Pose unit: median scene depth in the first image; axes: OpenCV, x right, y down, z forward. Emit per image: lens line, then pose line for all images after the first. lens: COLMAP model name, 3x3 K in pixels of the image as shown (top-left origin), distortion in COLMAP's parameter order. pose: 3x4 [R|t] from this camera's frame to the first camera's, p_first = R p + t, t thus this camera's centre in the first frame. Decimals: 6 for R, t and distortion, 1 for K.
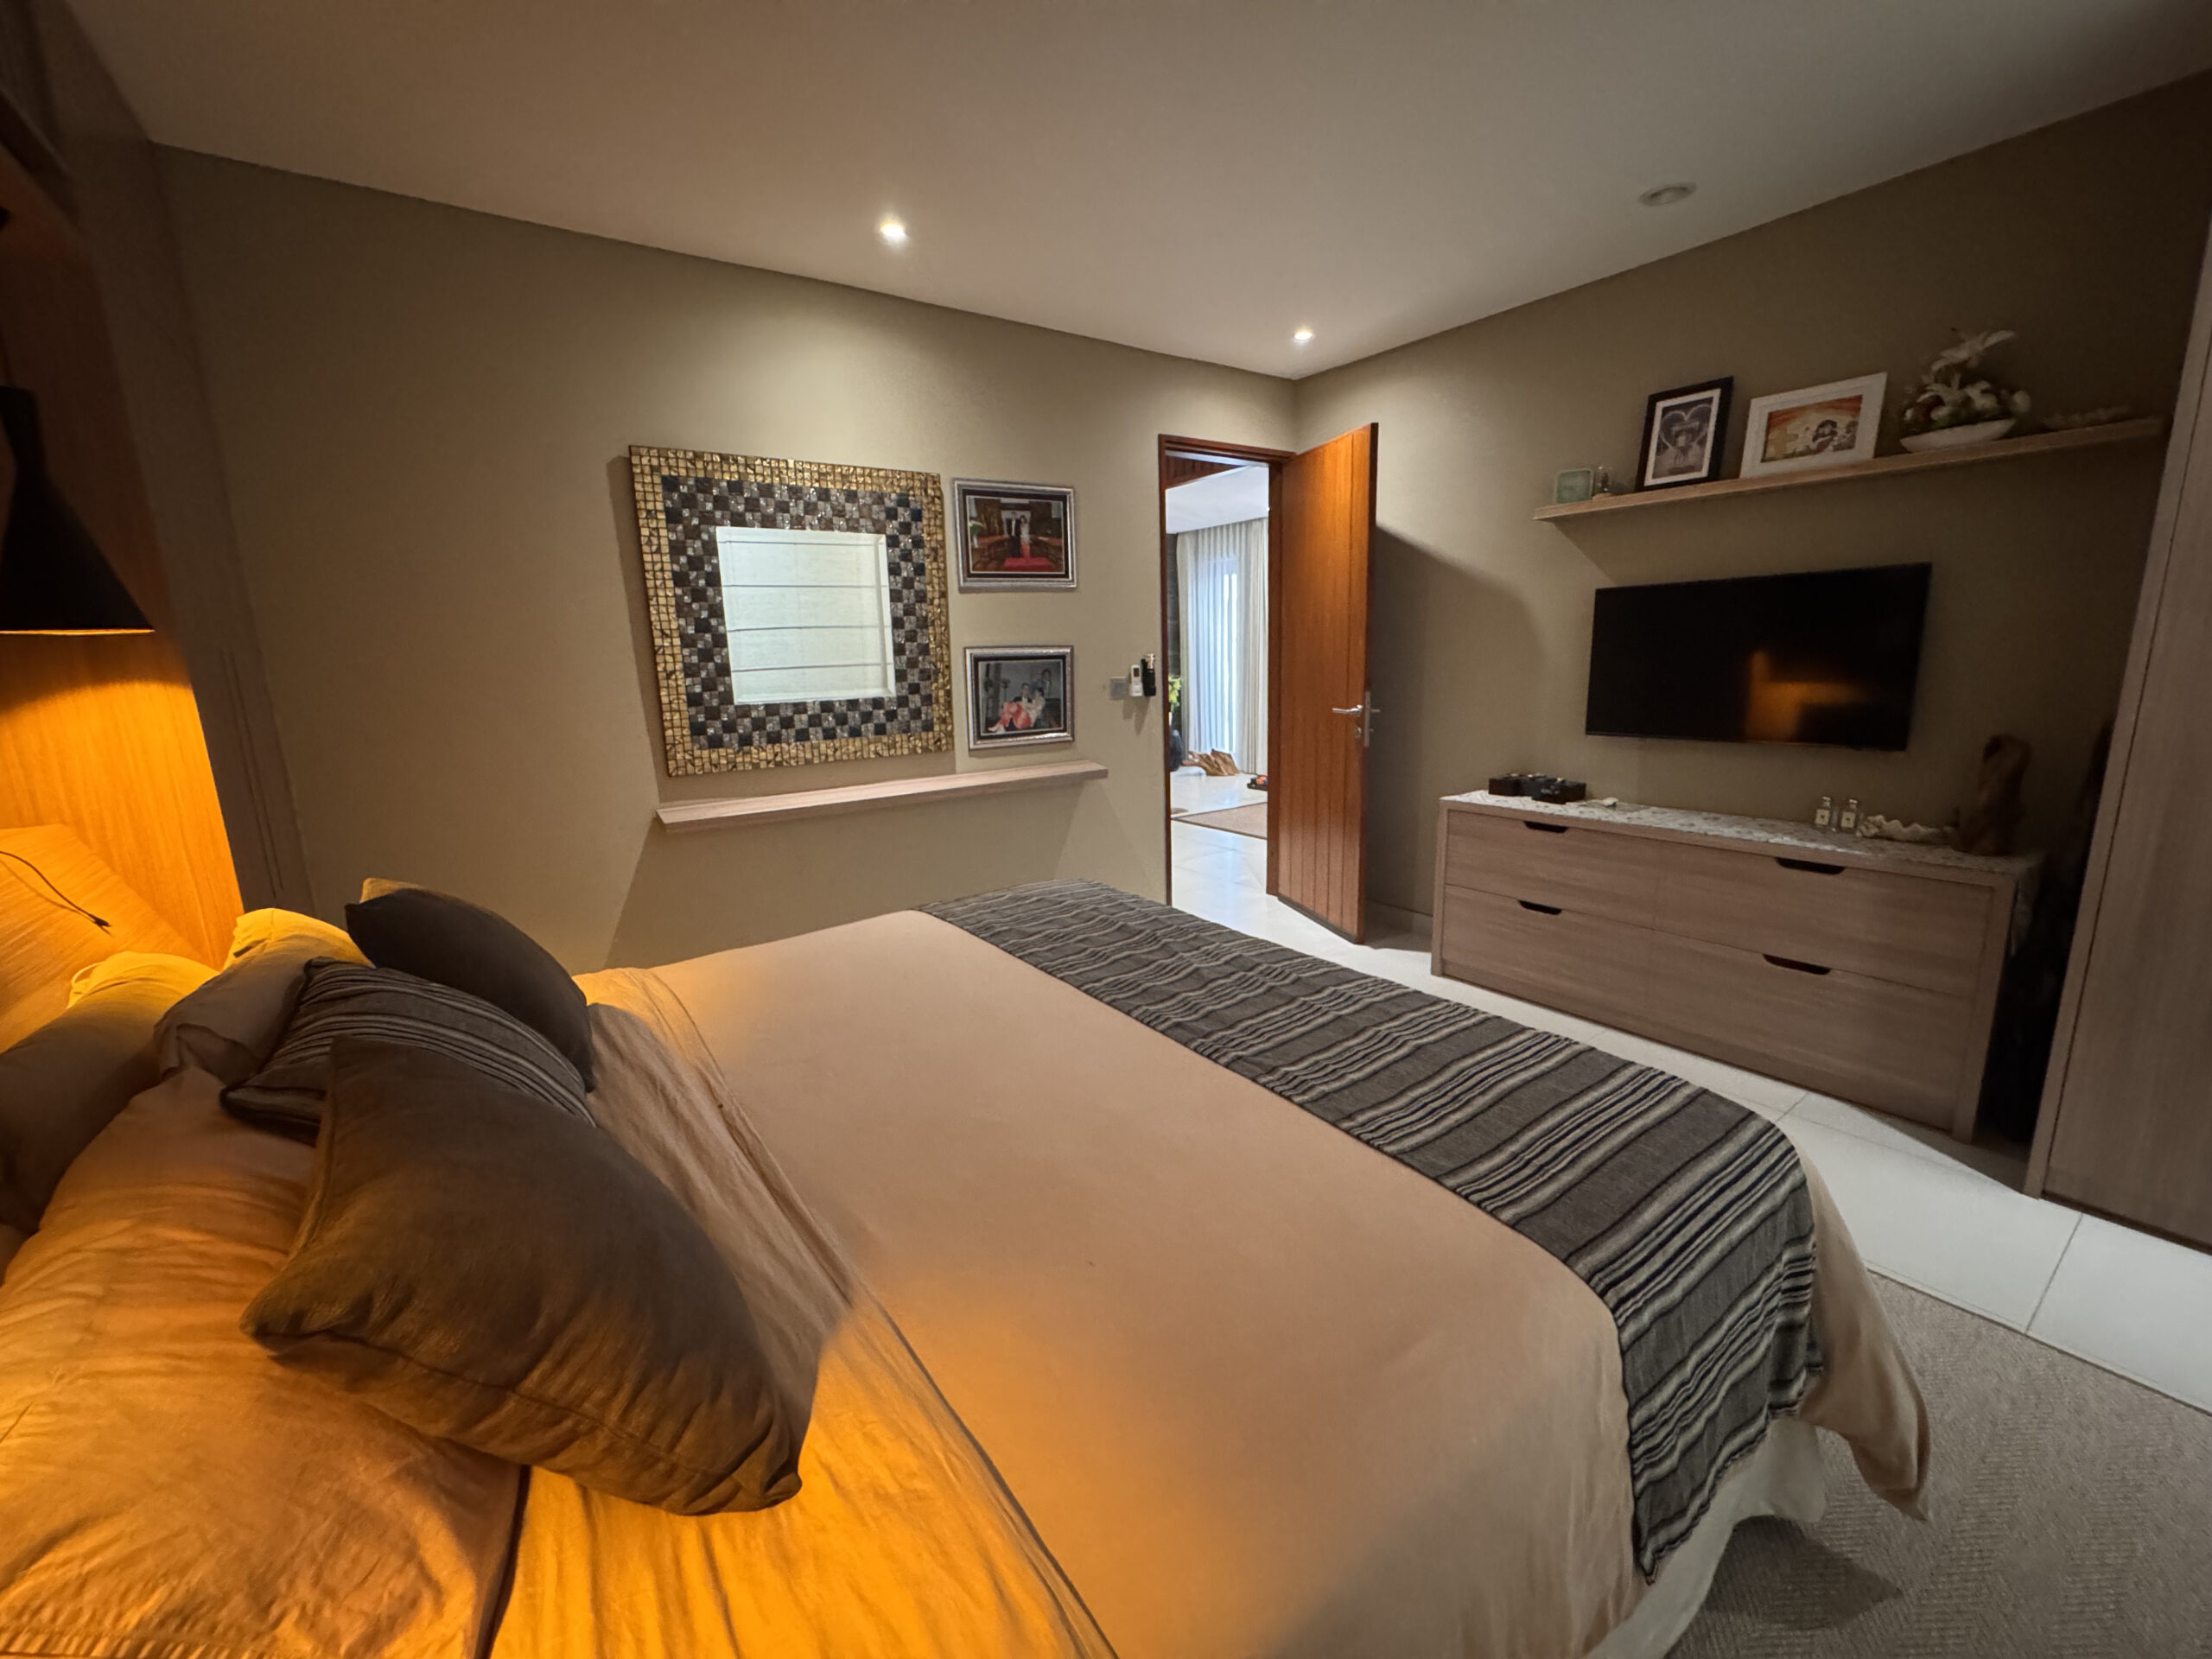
lens RADIAL K [[884.5, 0, 1108.0], [0, 884.5, 823.0], [0, 0, 1]] dist [-0.002889, -0.000004]
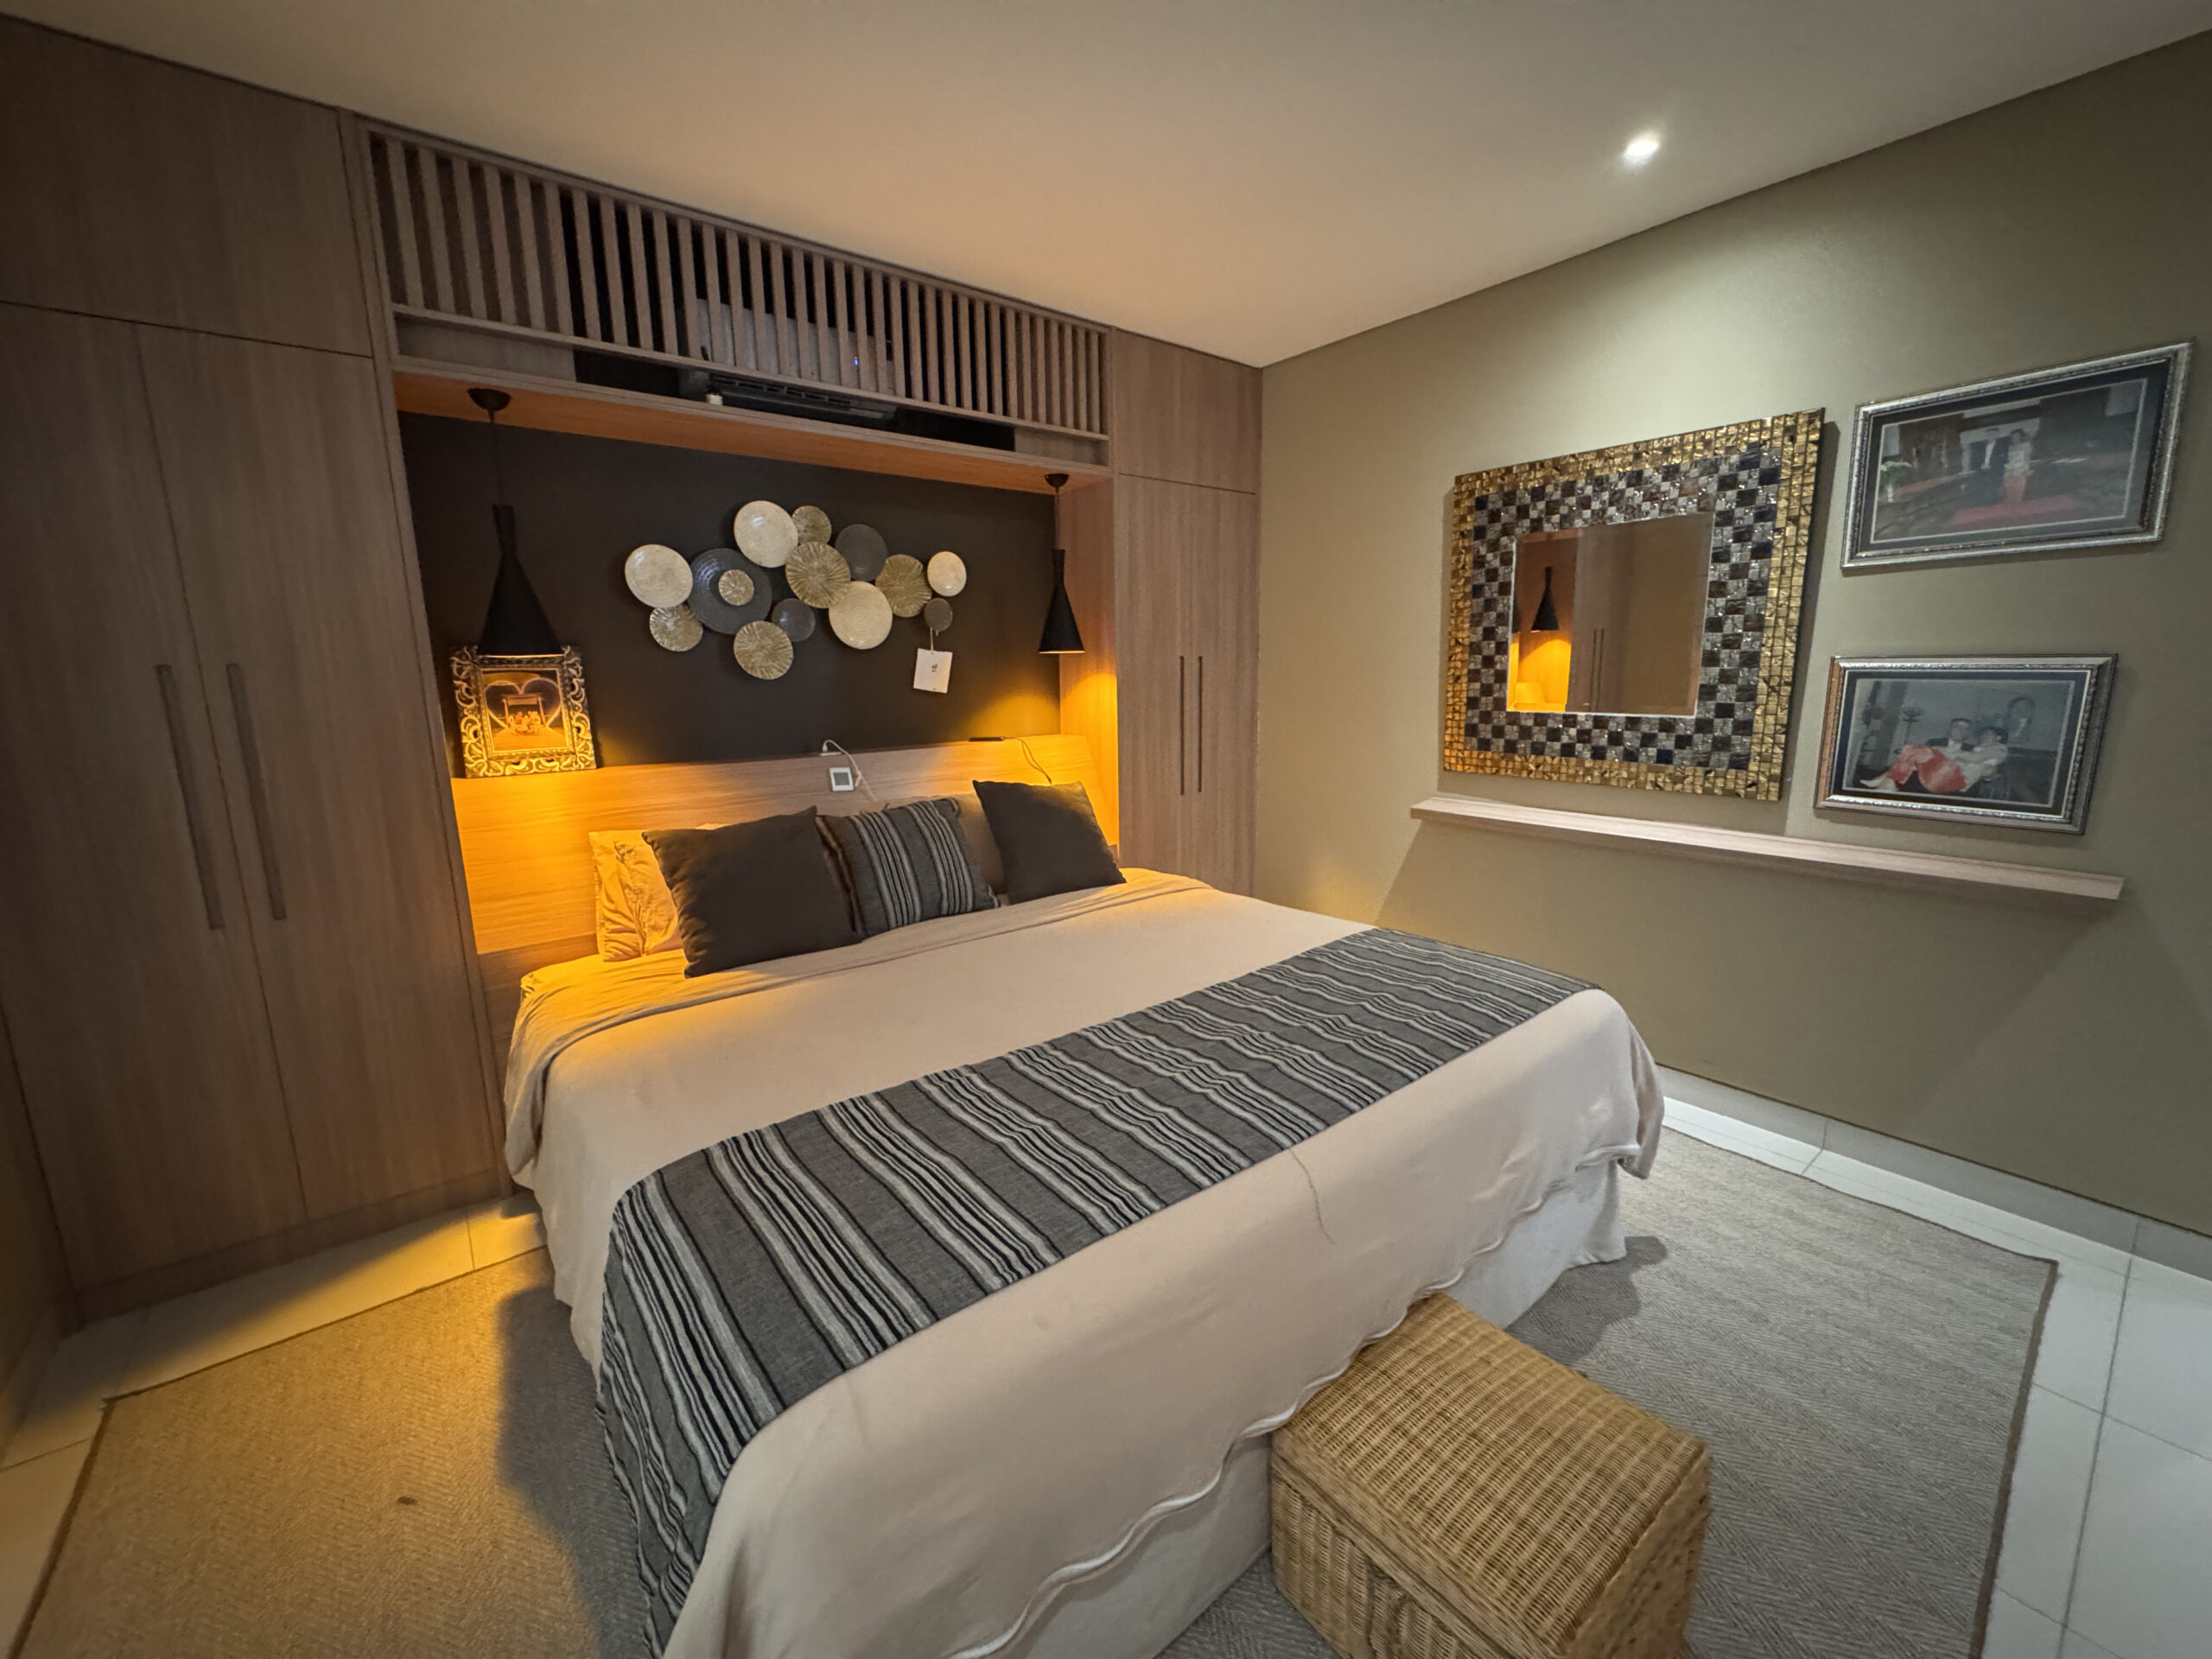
lens RADIAL K [[884.5, 0, 1108.0], [0, 884.5, 823.0], [0, 0, 1]] dist [-0.002889, -0.000004]
pose [[0.053162, 0.204177, -0.977490, 0.495554], [-0.179553, 0.964874, 0.191776, -0.105926], [0.982311, 0.165316, 0.087955, 0.417872]]
